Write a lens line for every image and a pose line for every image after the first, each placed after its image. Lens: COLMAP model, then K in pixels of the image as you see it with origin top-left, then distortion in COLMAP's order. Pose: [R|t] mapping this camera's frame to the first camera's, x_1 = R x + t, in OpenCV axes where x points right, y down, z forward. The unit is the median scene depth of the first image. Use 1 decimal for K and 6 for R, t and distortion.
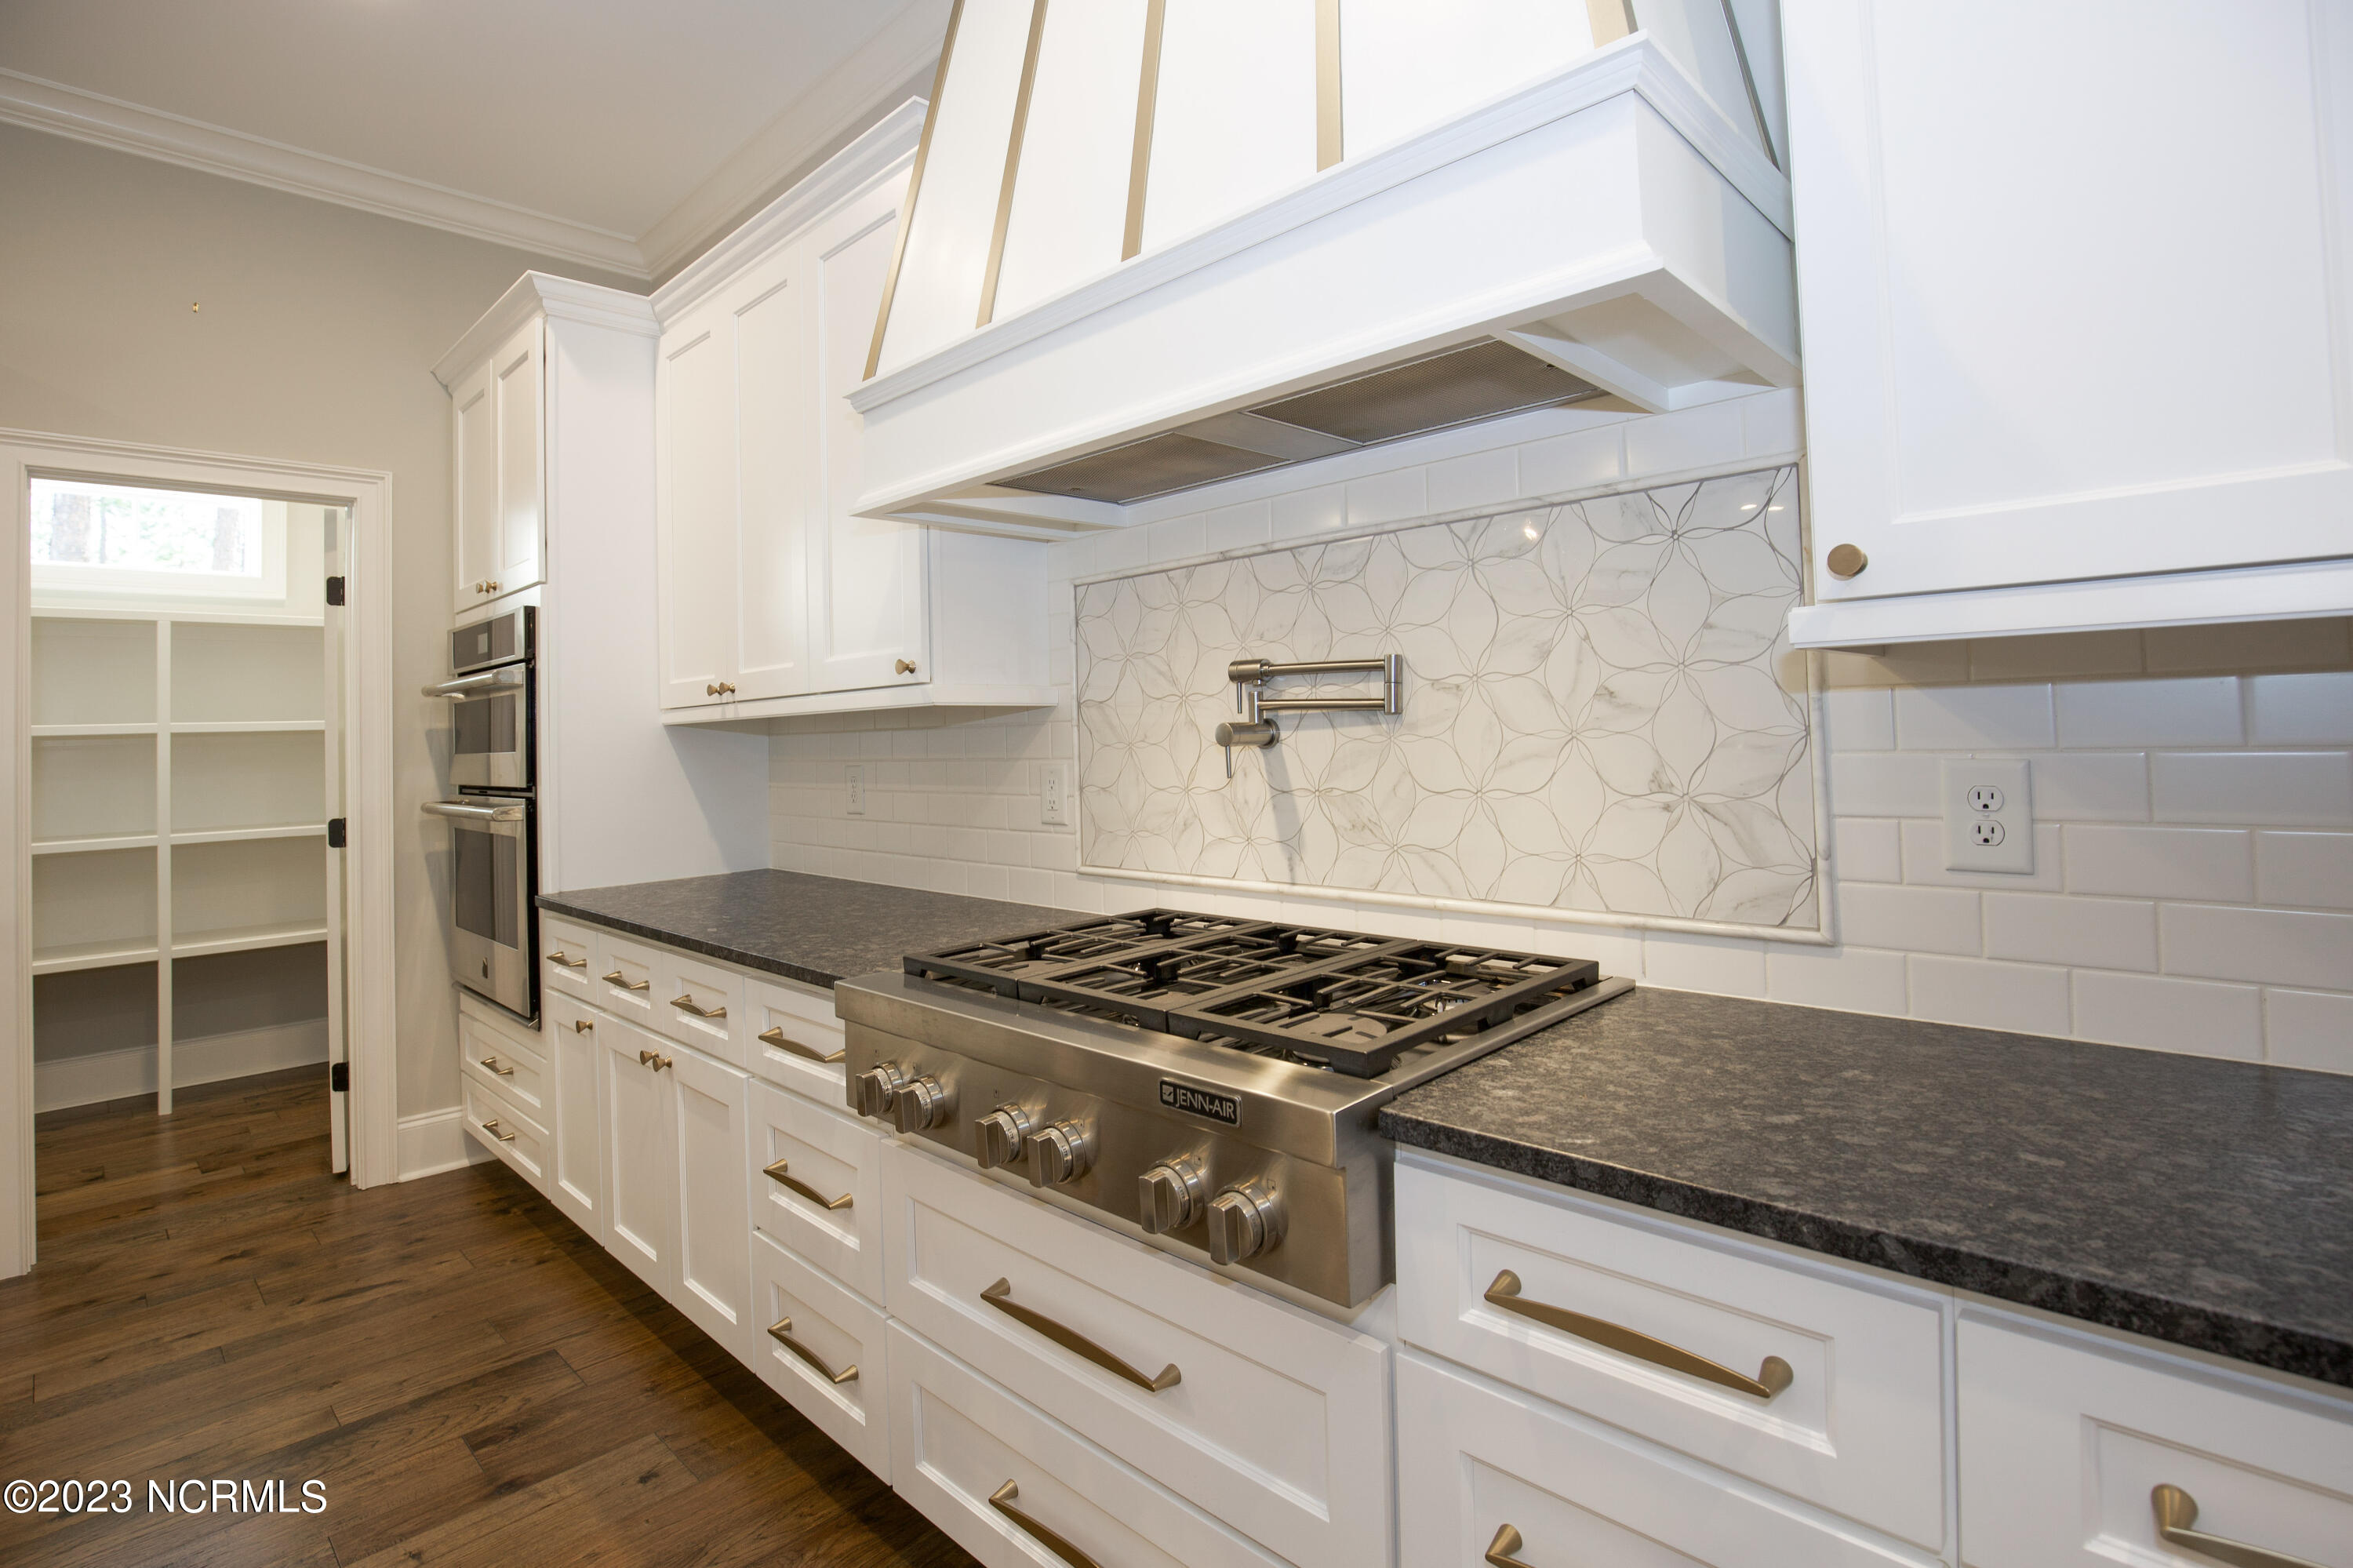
lens RADIAL K [[1139.5, 0, 1148.0], [0, 1139.5, 710.3], [0, 0, 1]] dist [-0.019268, 0.000900]
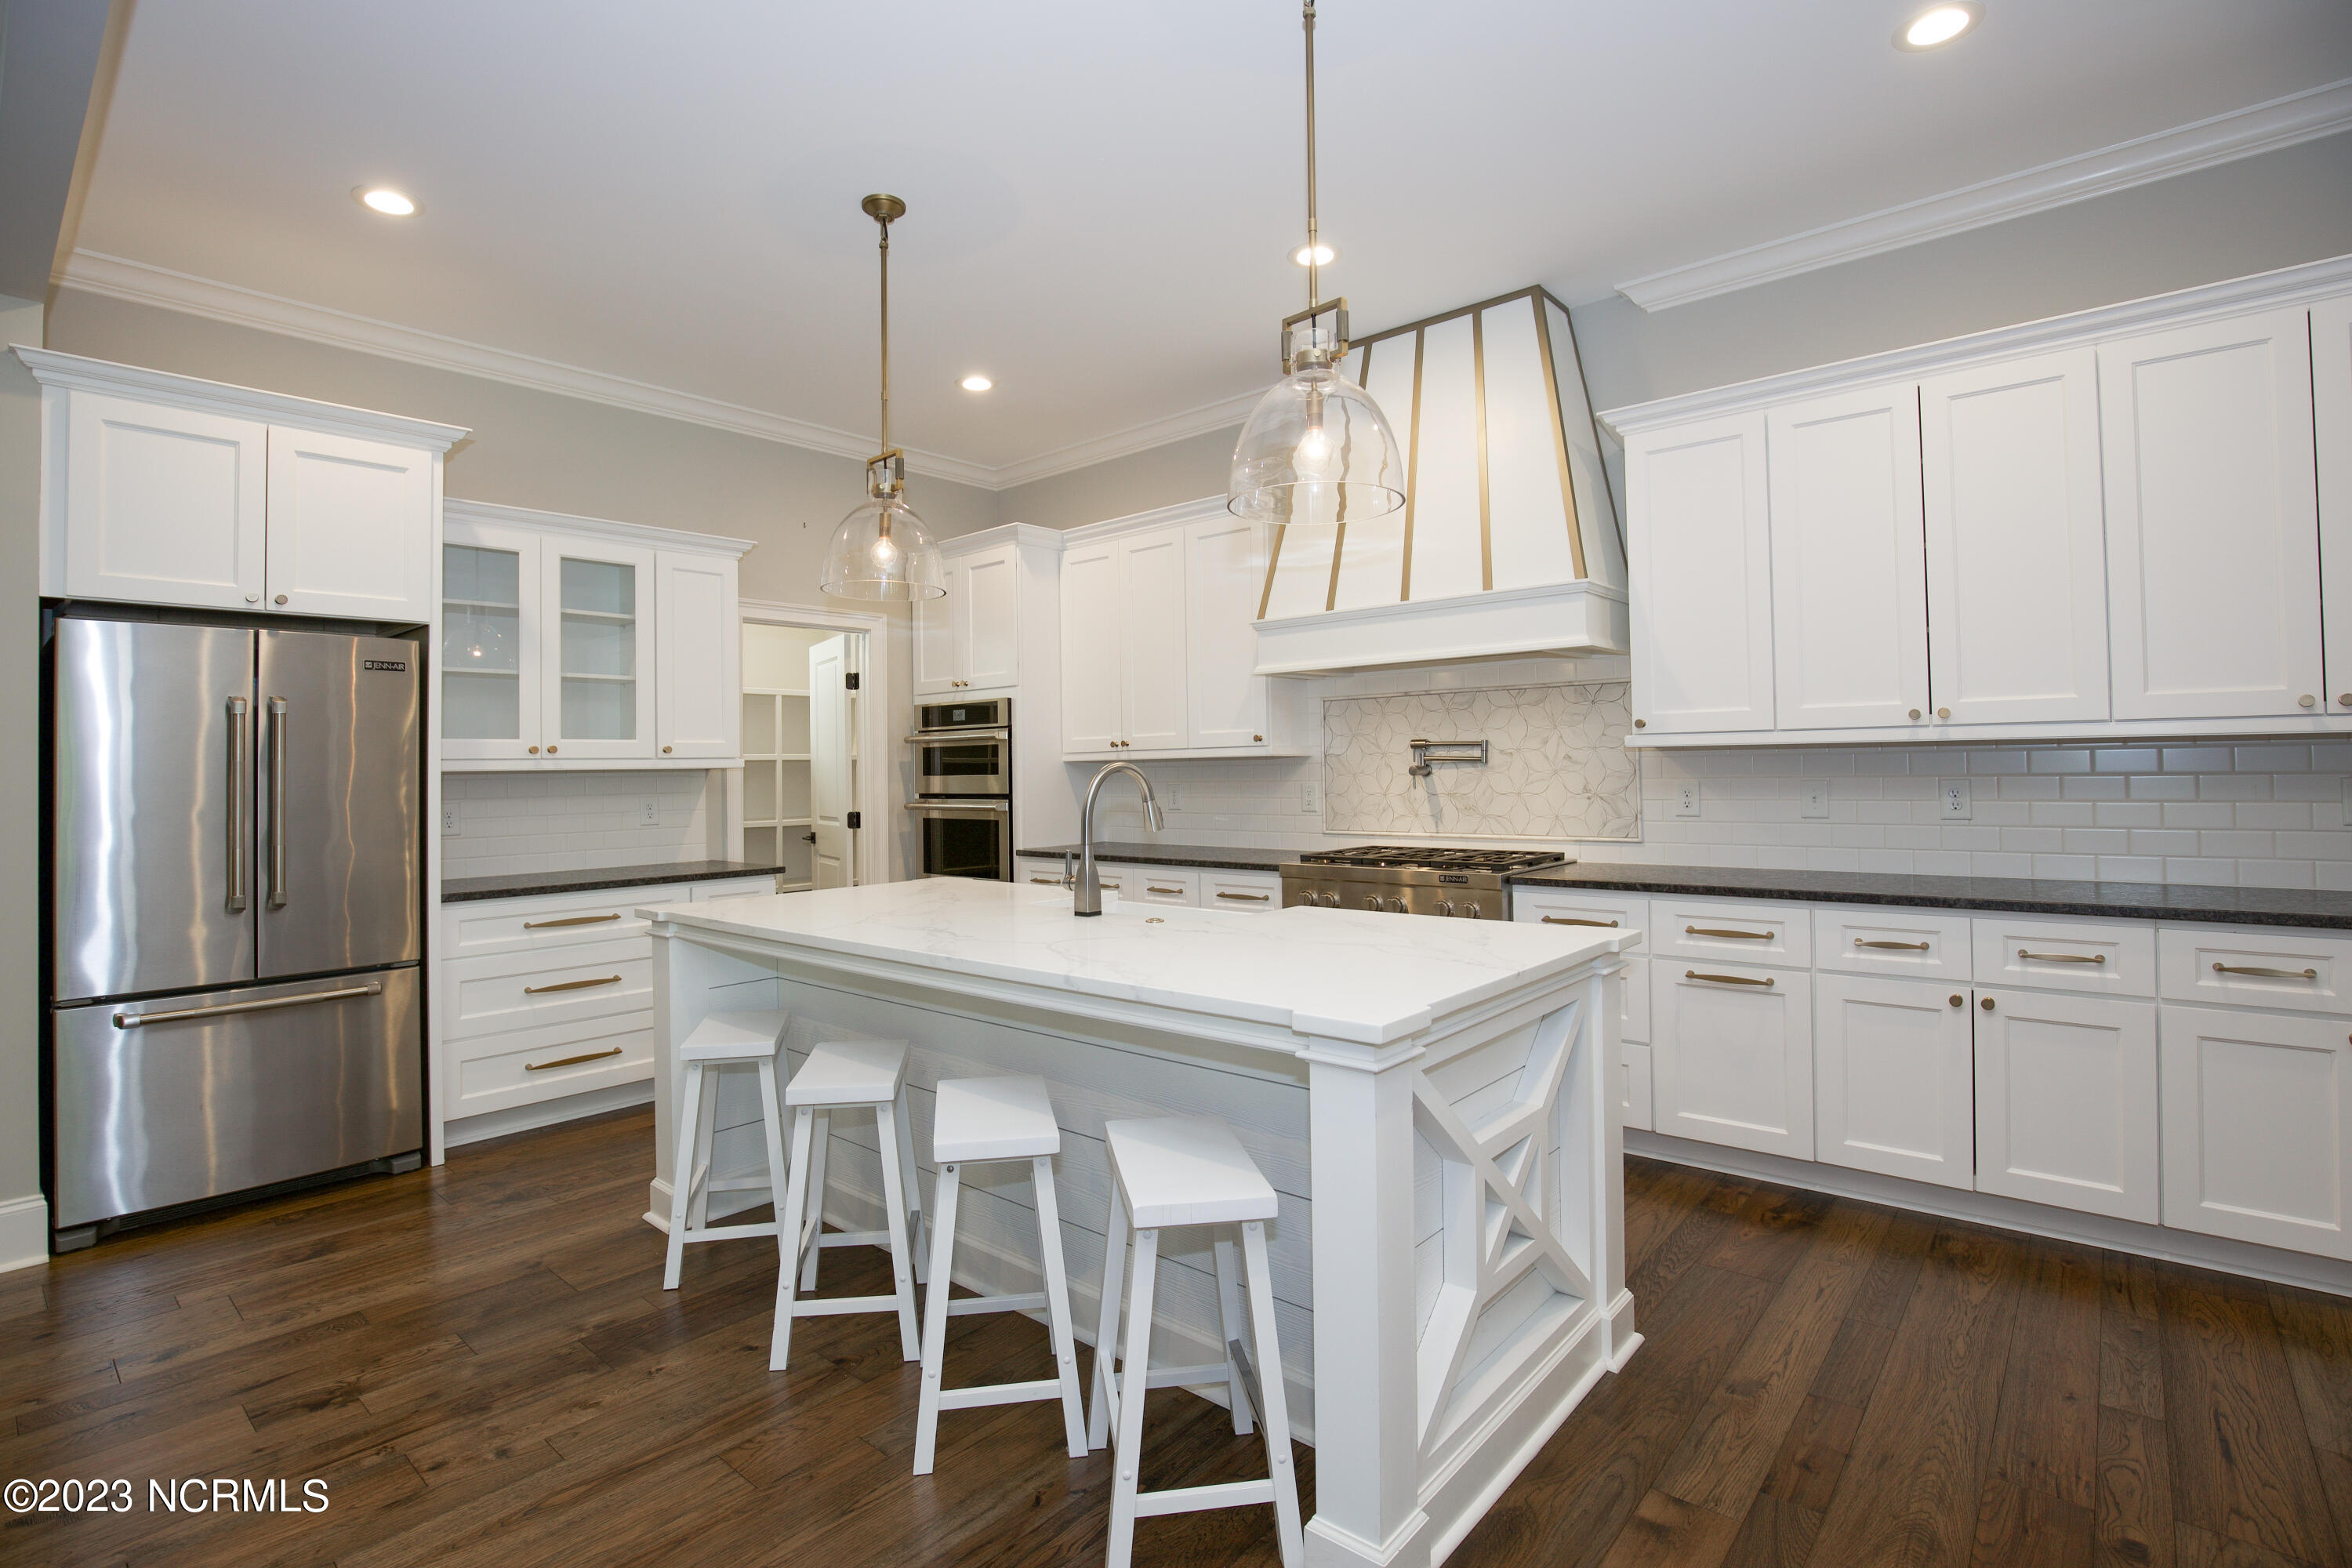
lens RADIAL K [[1113.7, 0, 1170.4], [0, 1113.7, 747.6], [0, 0, 1]] dist [-0.021410, 0.000900]
pose [[0.996944, 0.017050, 0.076243, -0.618758], [-0.016744, 0.999849, -0.004650, -0.007793], [-0.076311, 0.003359, 0.997078, -1.306373]]
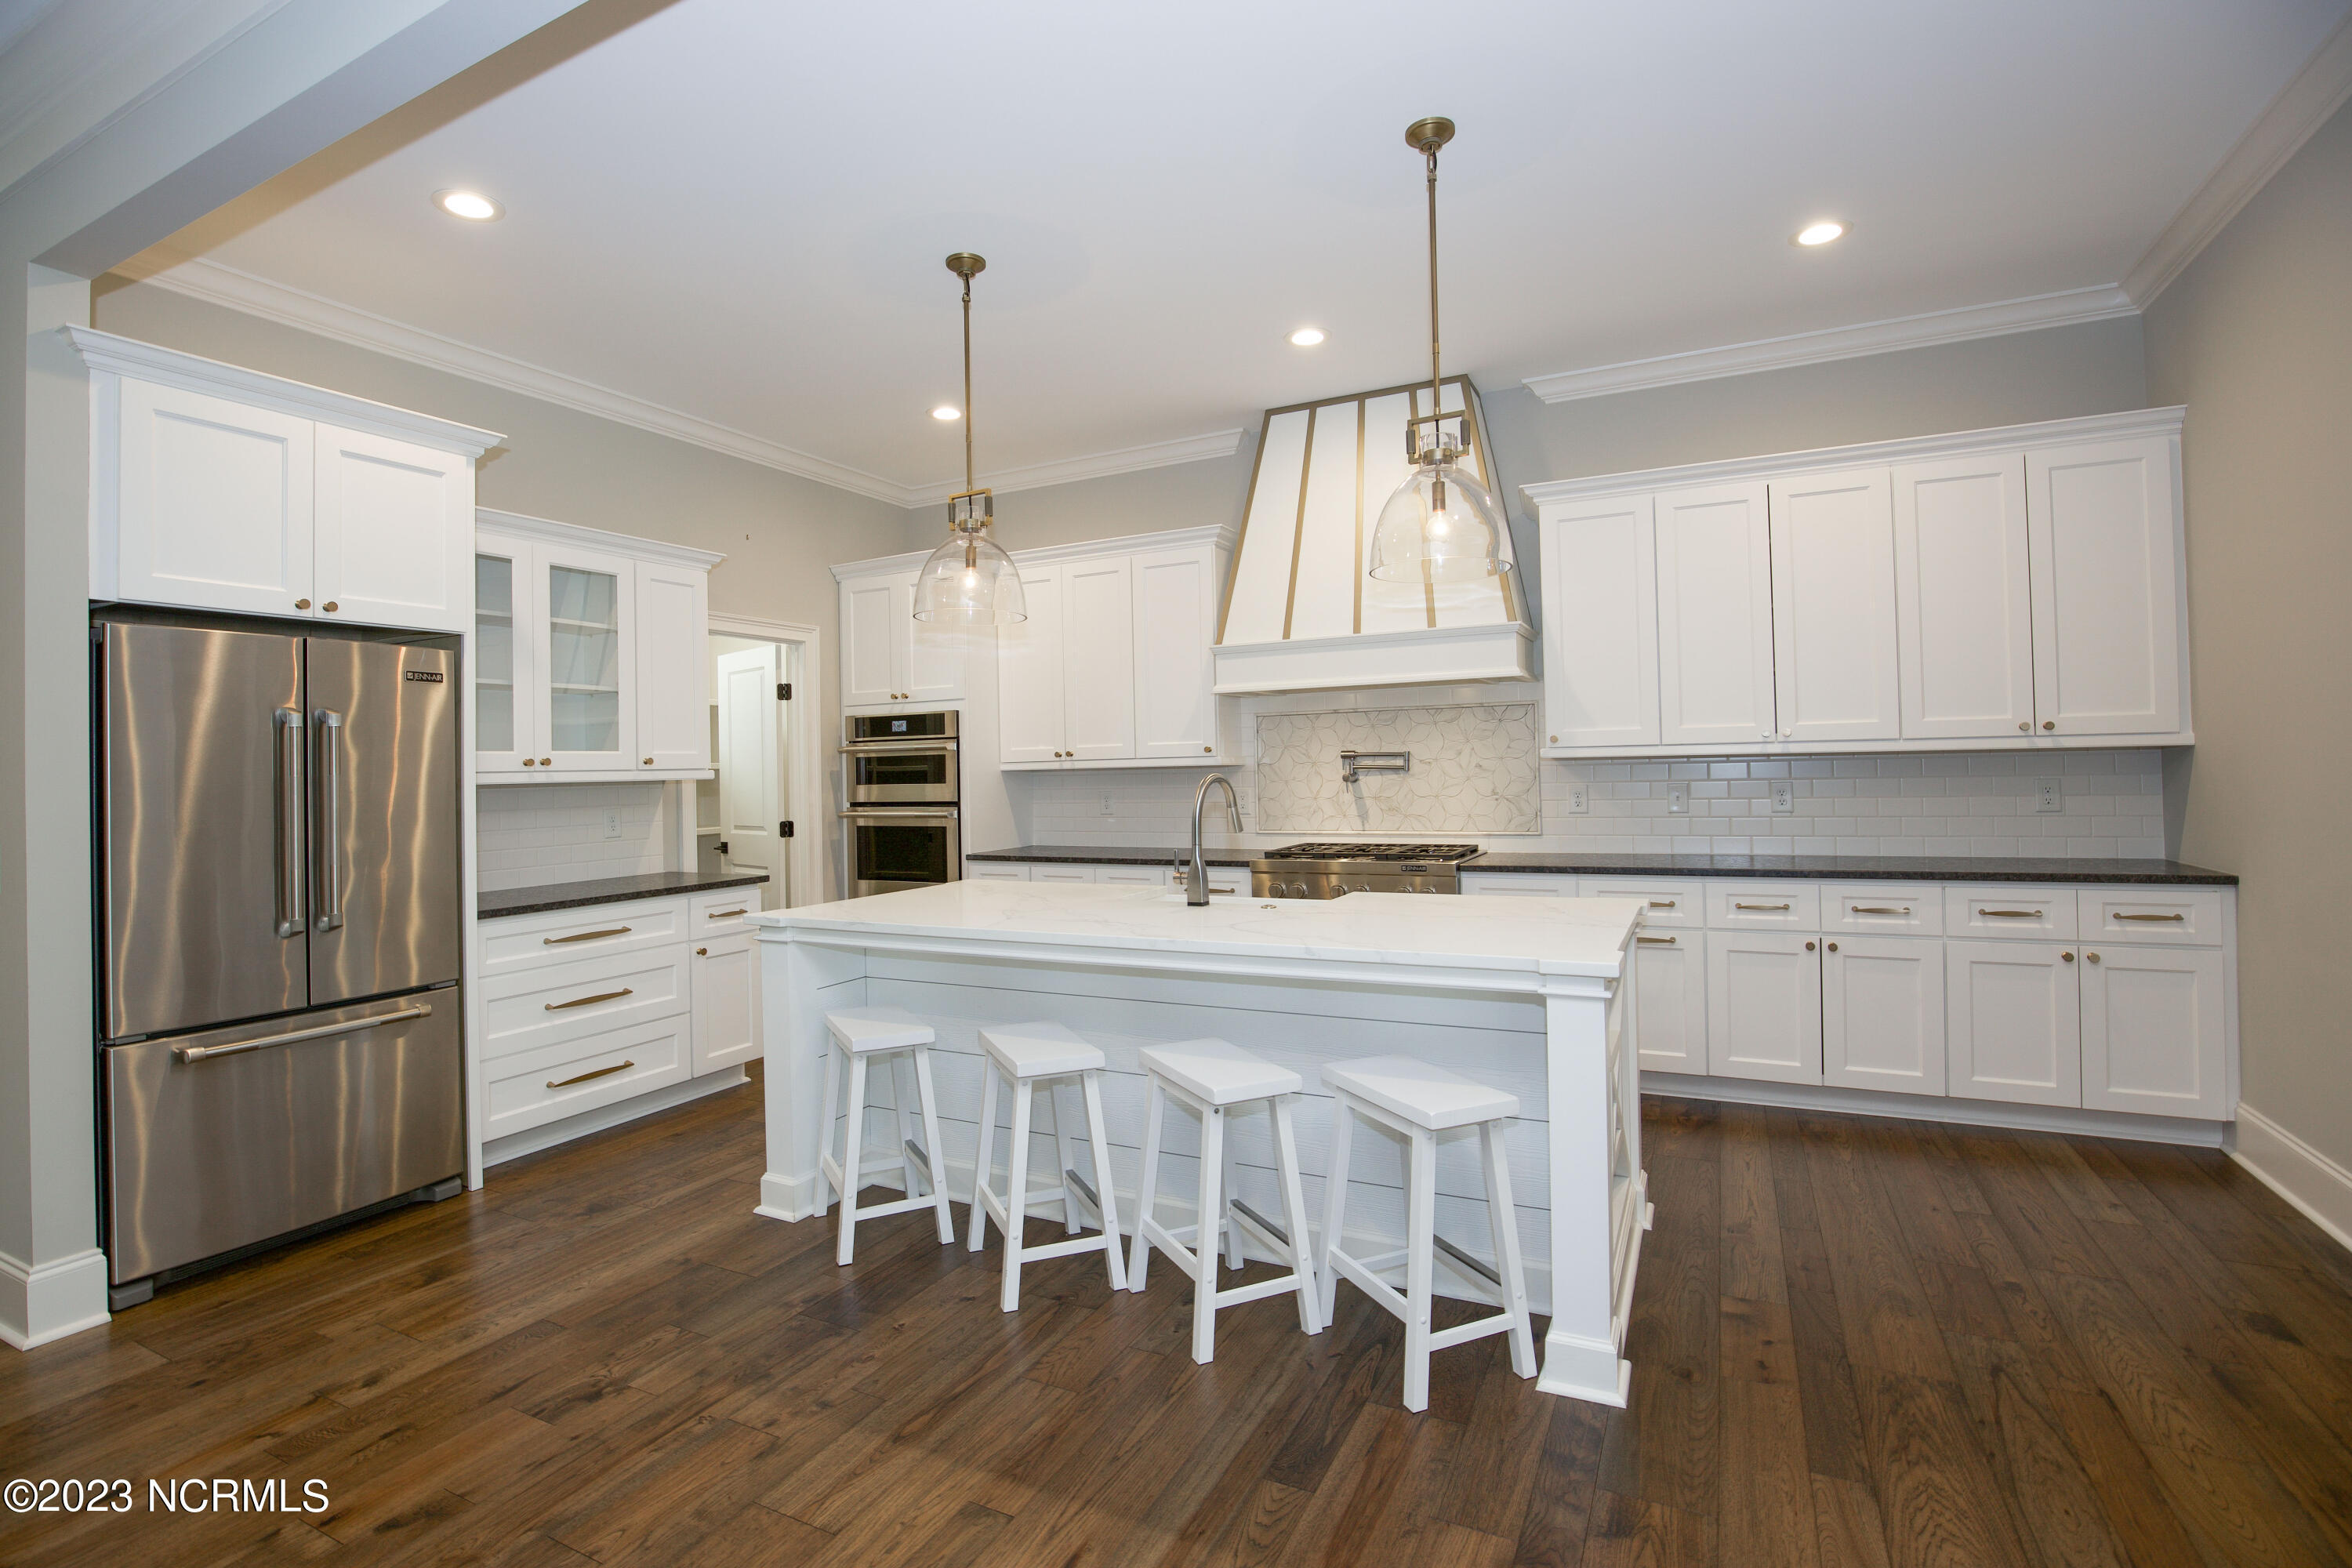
lens RADIAL K [[1099.3, 0, 1171.2], [0, 1099.3, 754.9], [0, 0, 1]] dist [-0.022130, -0.000452]
pose [[0.946749, 0.015673, 0.321591, -1.199307], [-0.014311, 0.999876, -0.006598, -0.010202], [-0.321655, 0.001645, 0.946856, -1.418108]]
